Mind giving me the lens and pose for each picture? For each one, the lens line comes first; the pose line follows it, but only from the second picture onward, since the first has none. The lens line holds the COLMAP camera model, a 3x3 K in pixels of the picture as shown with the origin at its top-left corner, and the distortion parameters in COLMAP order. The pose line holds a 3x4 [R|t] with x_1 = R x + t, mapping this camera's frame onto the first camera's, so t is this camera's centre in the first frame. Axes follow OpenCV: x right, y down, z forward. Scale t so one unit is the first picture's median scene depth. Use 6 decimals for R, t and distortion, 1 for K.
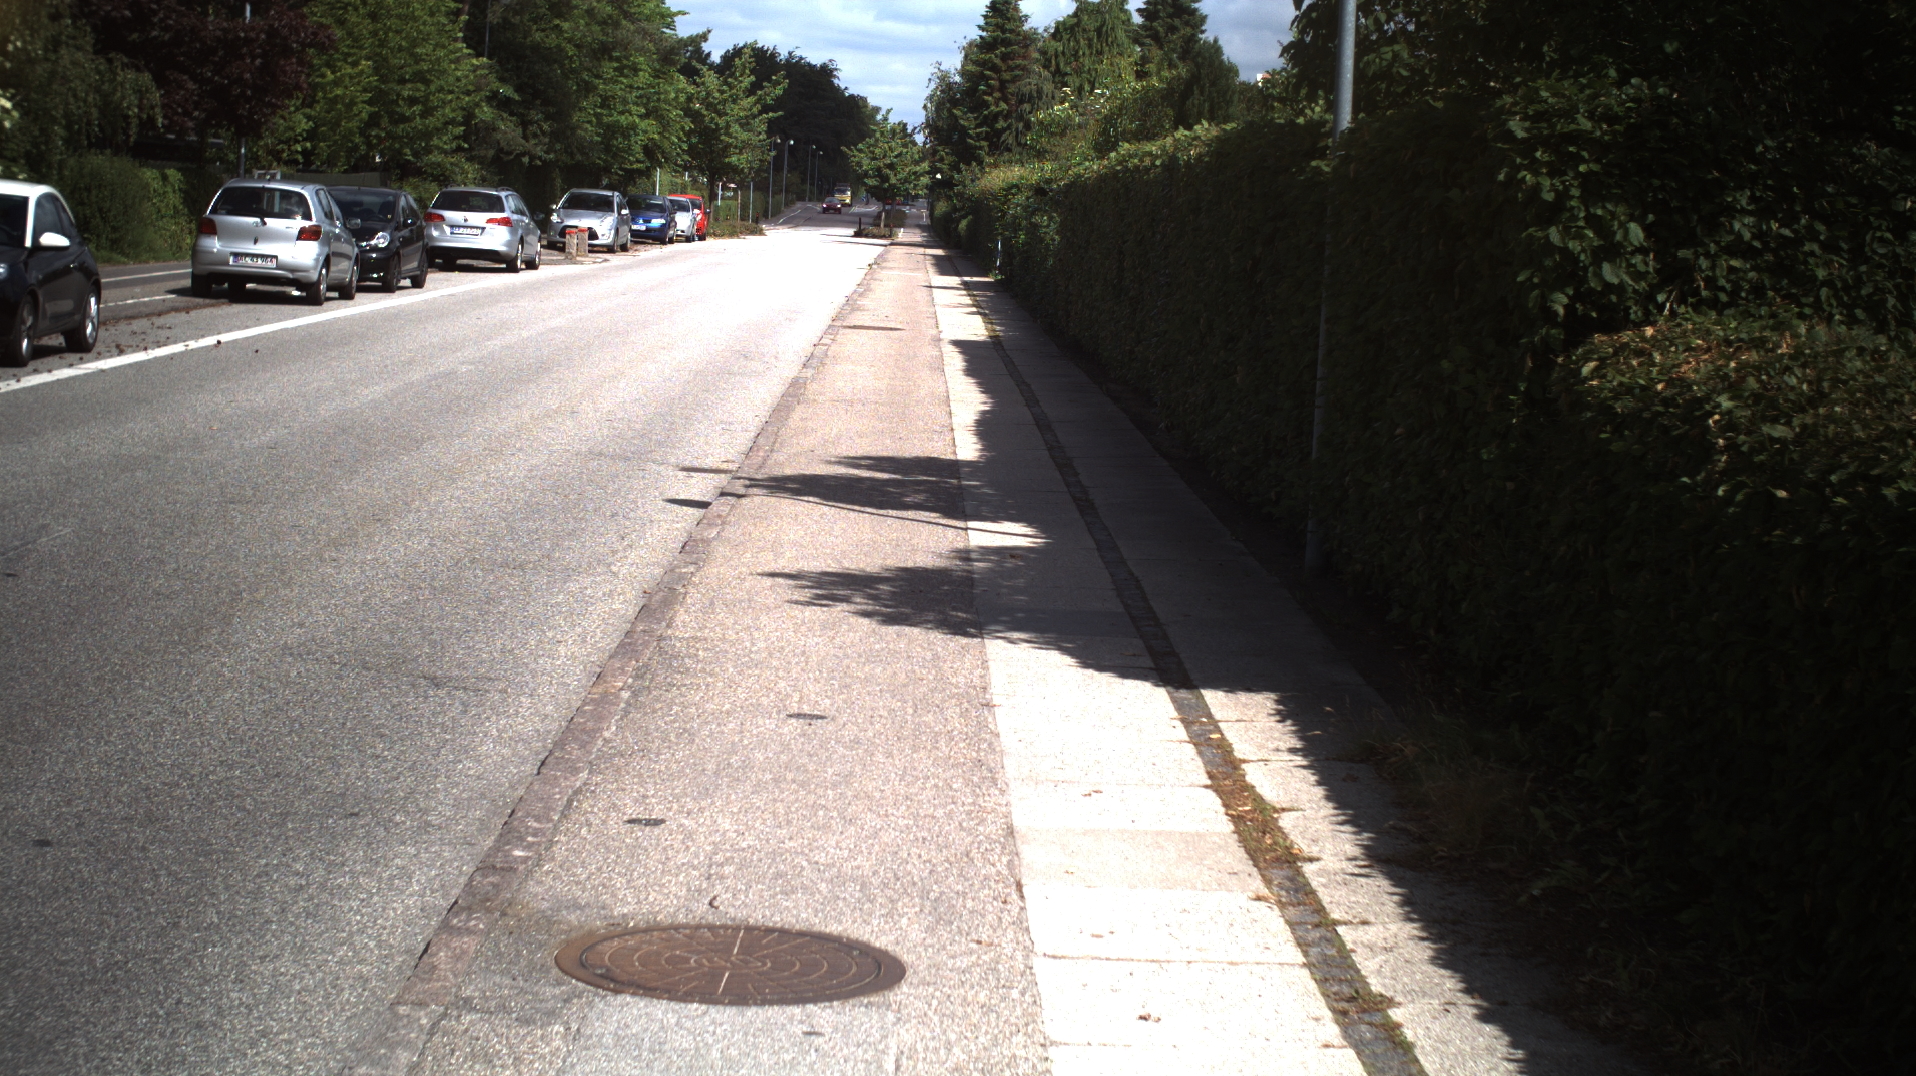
lens RADIAL K [[3501.6, 0, 958.0], [0, 3501.6, 538.0], [0, 0, 1]] dist [-0.287058, 0.272283]
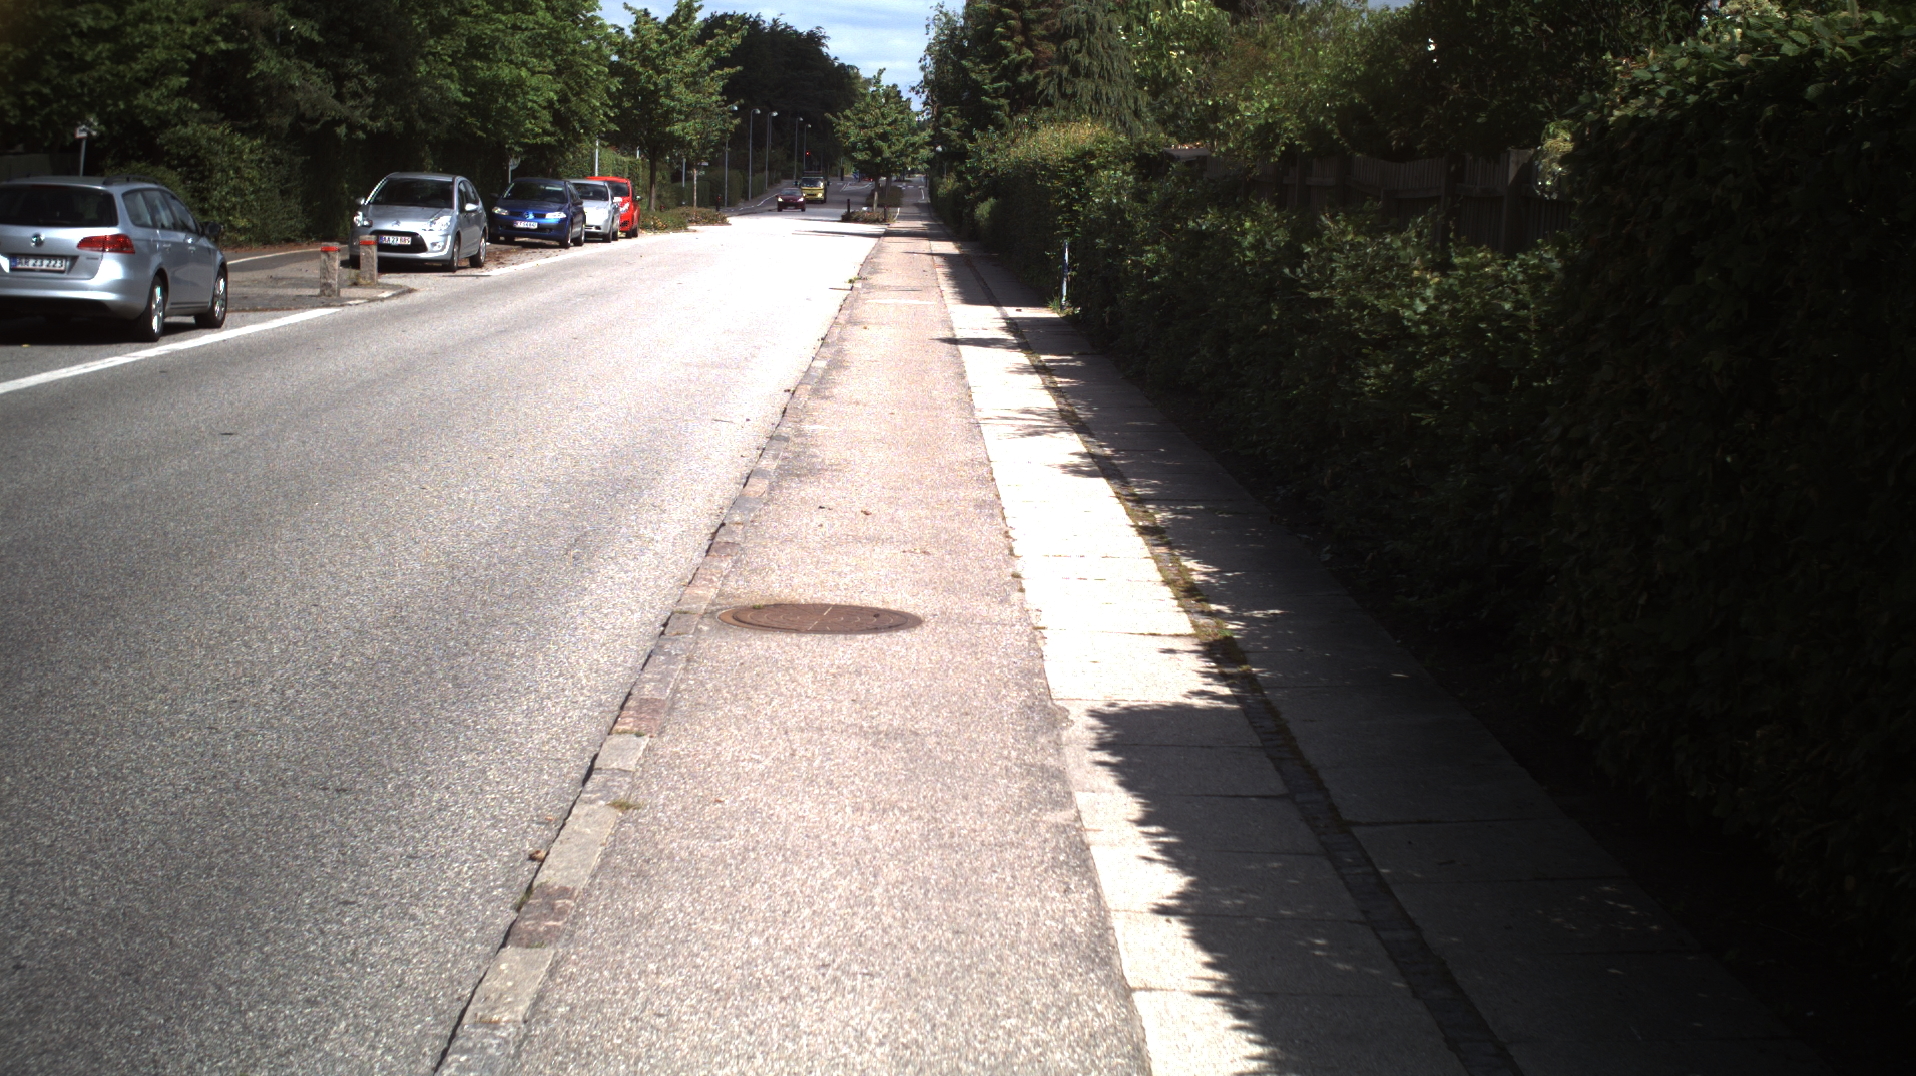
lens RADIAL K [[3501.6, 0, 958.0], [0, 3501.6, 538.0], [0, 0, 1]] dist [-0.287058, 0.272283]
pose [[0.999824, -0.018769, -0.000653, -0.006621], [0.018773, 0.999797, 0.007342, -0.039104], [0.000516, -0.007353, 0.999973, 0.394210]]
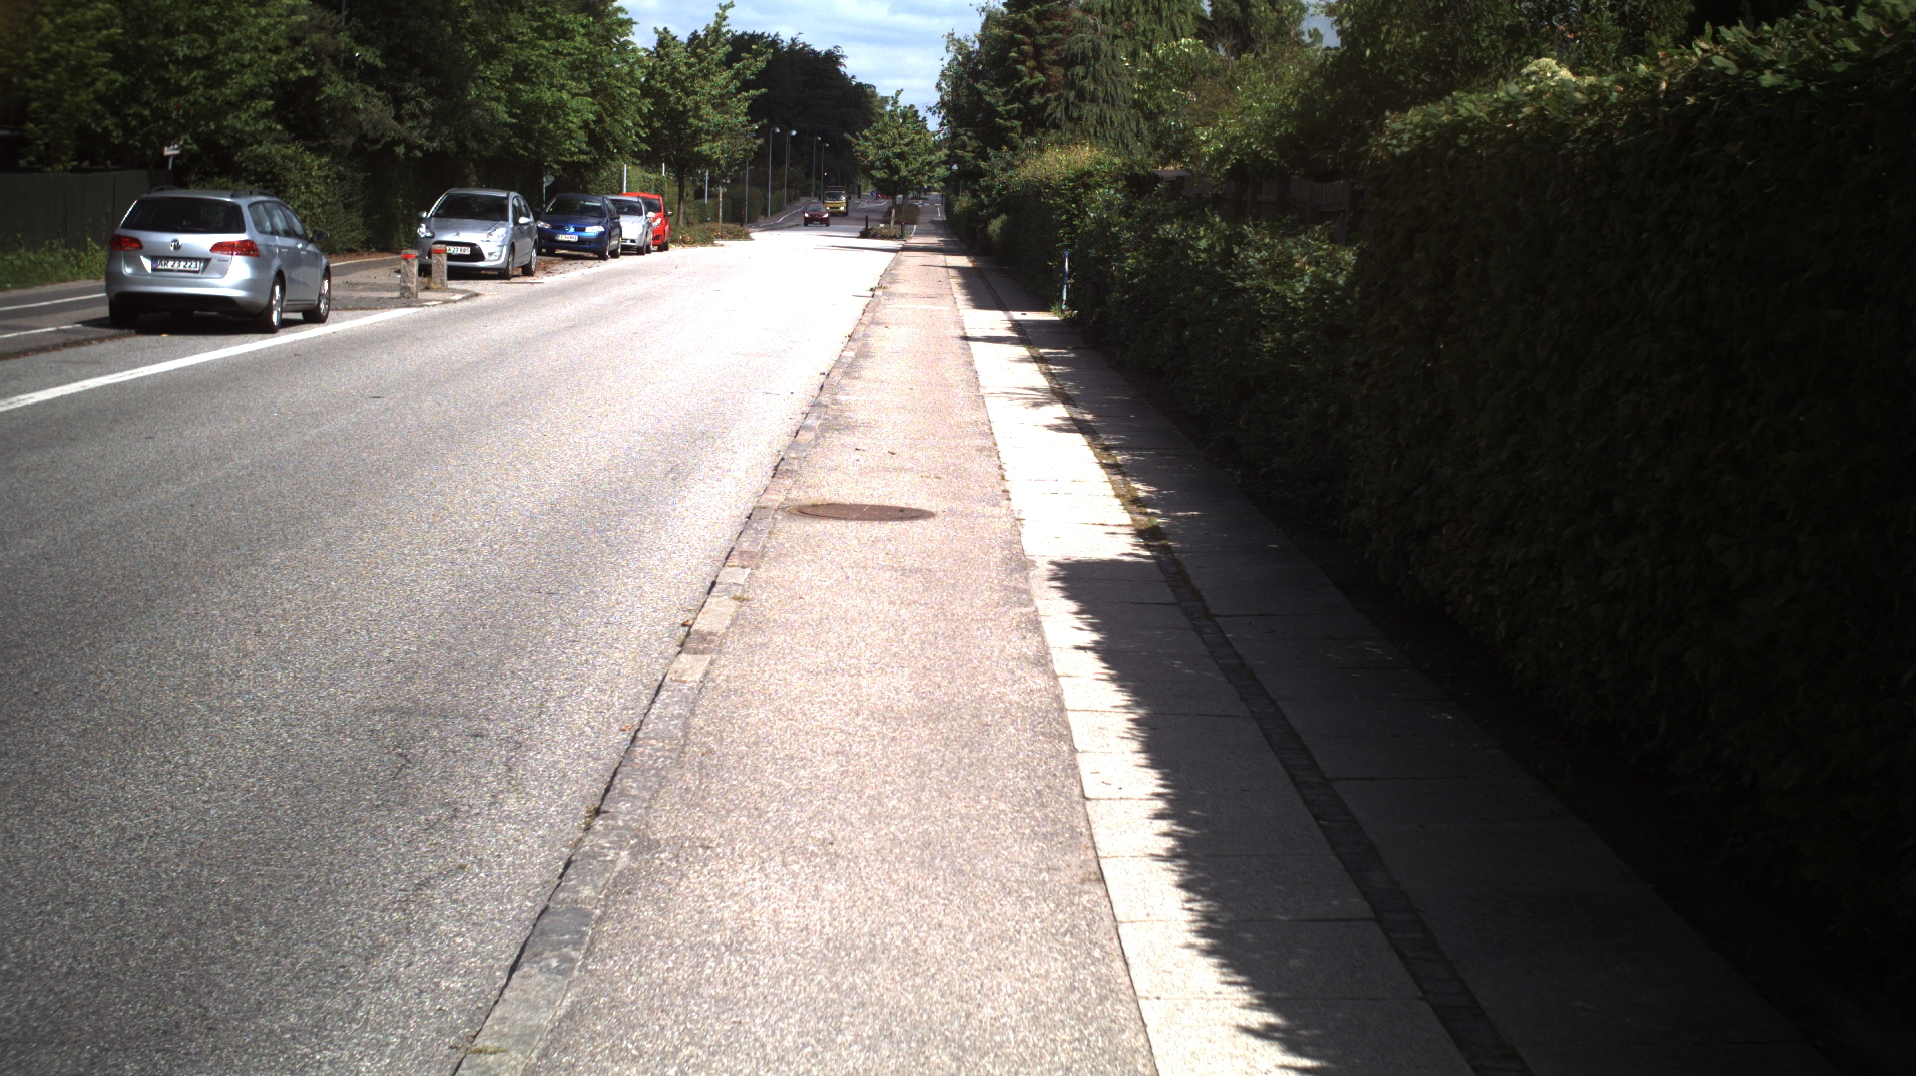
lens RADIAL K [[3501.6, 0, 958.0], [0, 3501.6, 538.0], [0, 0, 1]] dist [-0.287058, 0.272283]
pose [[0.999875, -0.015039, -0.004844, -0.005871], [0.015049, 0.999885, 0.002101, -0.032618], [0.004812, -0.002174, 0.999986, 0.328324]]
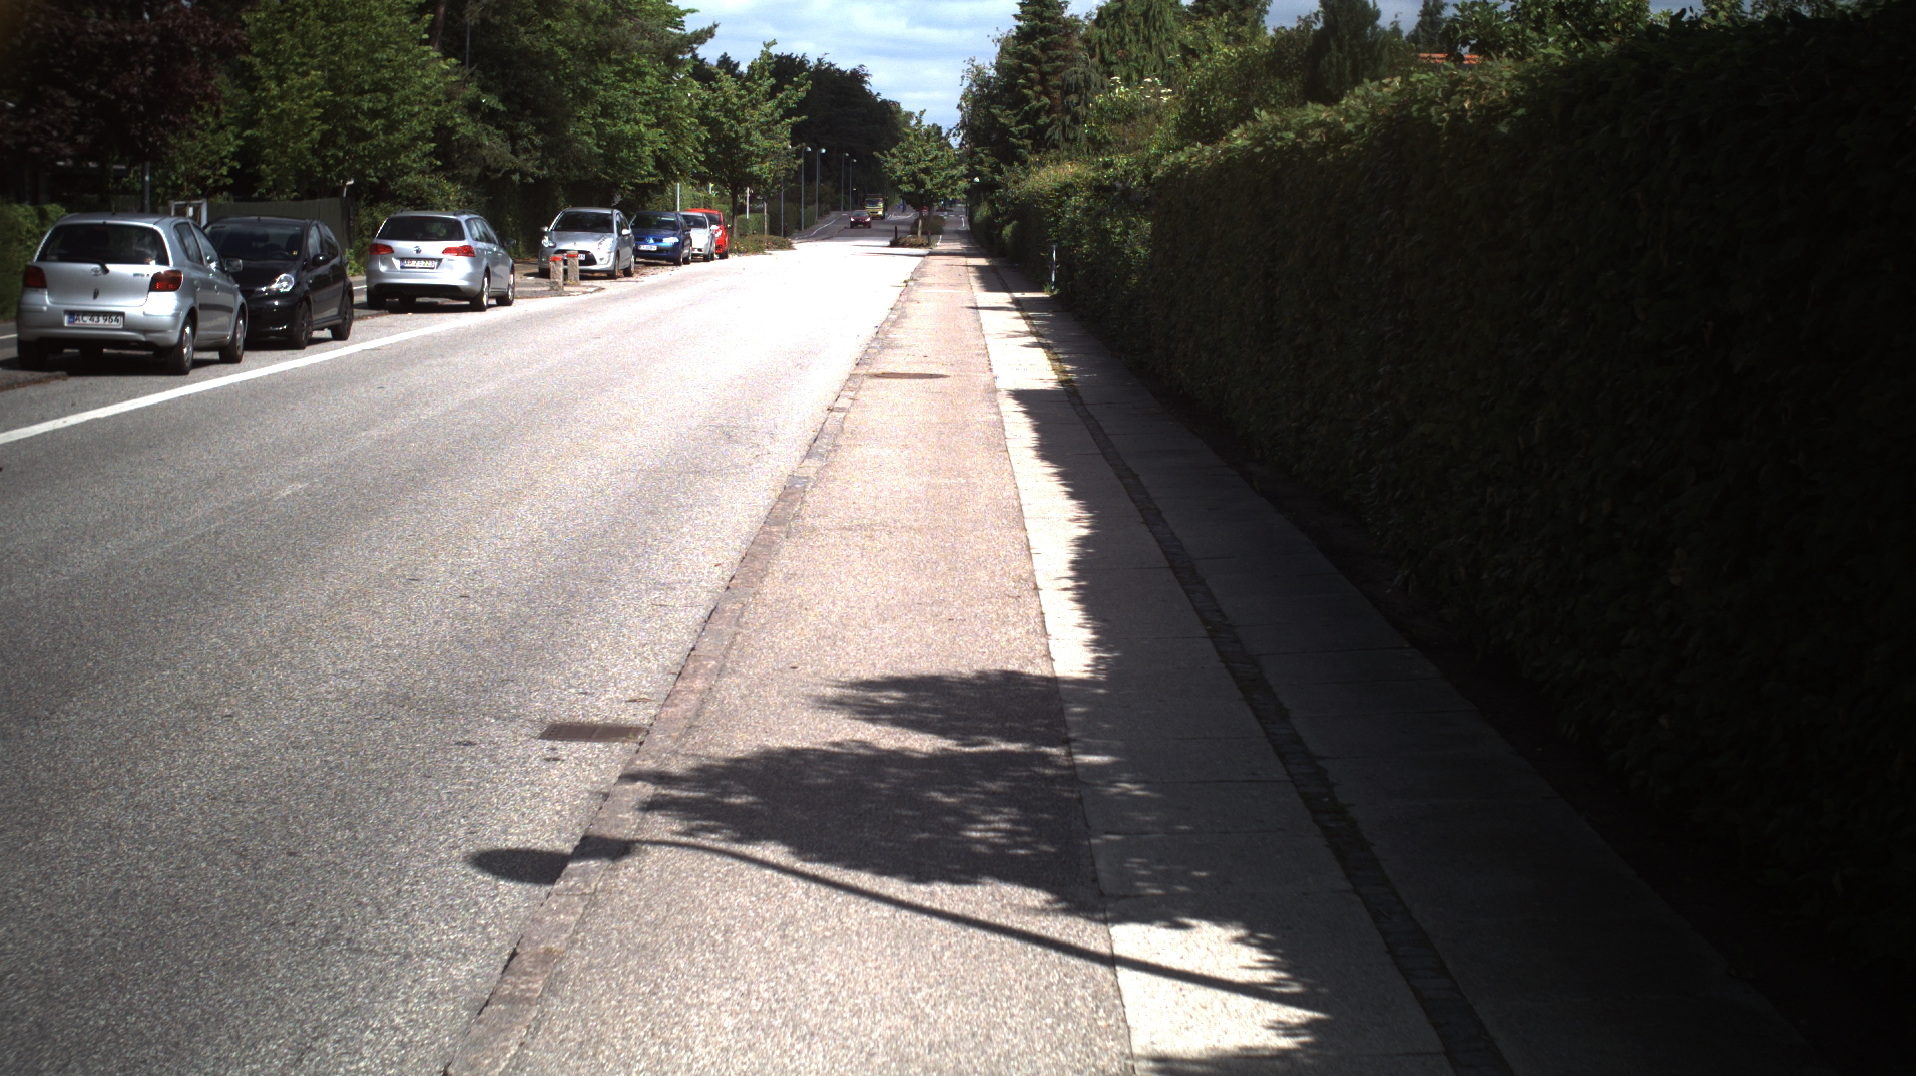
lens RADIAL K [[3501.6, 0, 958.0], [0, 3501.6, 538.0], [0, 0, 1]] dist [-0.287058, 0.272283]
pose [[0.999214, -0.036994, -0.014243, -0.002059], [0.036977, 0.999315, -0.001476, -0.012981], [0.014288, 0.000948, 0.999897, 0.131488]]
